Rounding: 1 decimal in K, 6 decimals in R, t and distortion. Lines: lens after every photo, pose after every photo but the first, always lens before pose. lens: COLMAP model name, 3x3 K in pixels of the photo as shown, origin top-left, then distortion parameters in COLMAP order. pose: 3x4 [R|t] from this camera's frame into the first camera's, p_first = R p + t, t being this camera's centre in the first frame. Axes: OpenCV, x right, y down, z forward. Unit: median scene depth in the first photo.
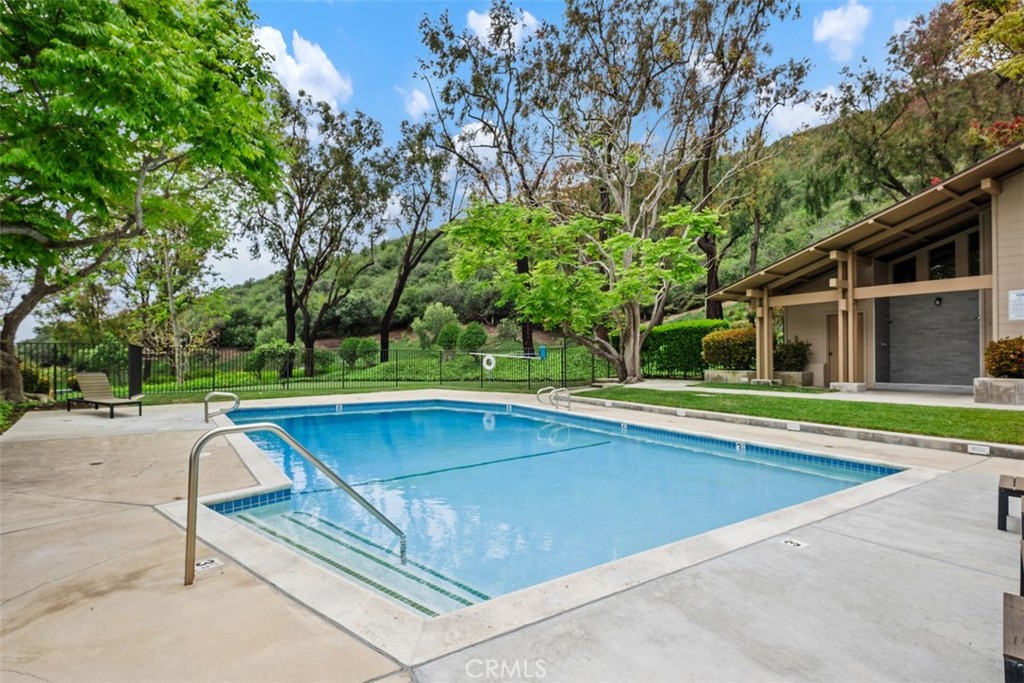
lens RADIAL K [[488.7, 0, 504.2], [0, 488.7, 347.9], [0, 0, 1]] dist [0.000663, 0.000609]
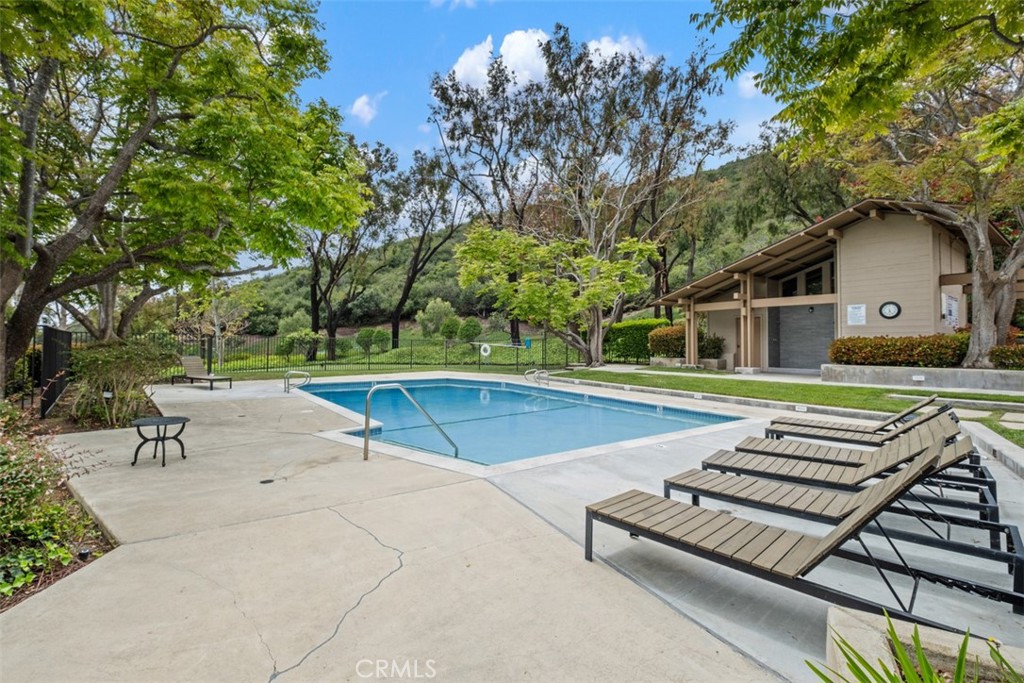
lens RADIAL K [[432.8, 0, 514.8], [0, 432.8, 338.8], [0, 0, 1]] dist [-0.003889, -0.003233]
pose [[0.998453, 0.009368, 0.054802, -0.016552], [-0.009720, 0.999934, 0.006170, -0.007166], [-0.054740, -0.006693, 0.998478, -0.123083]]
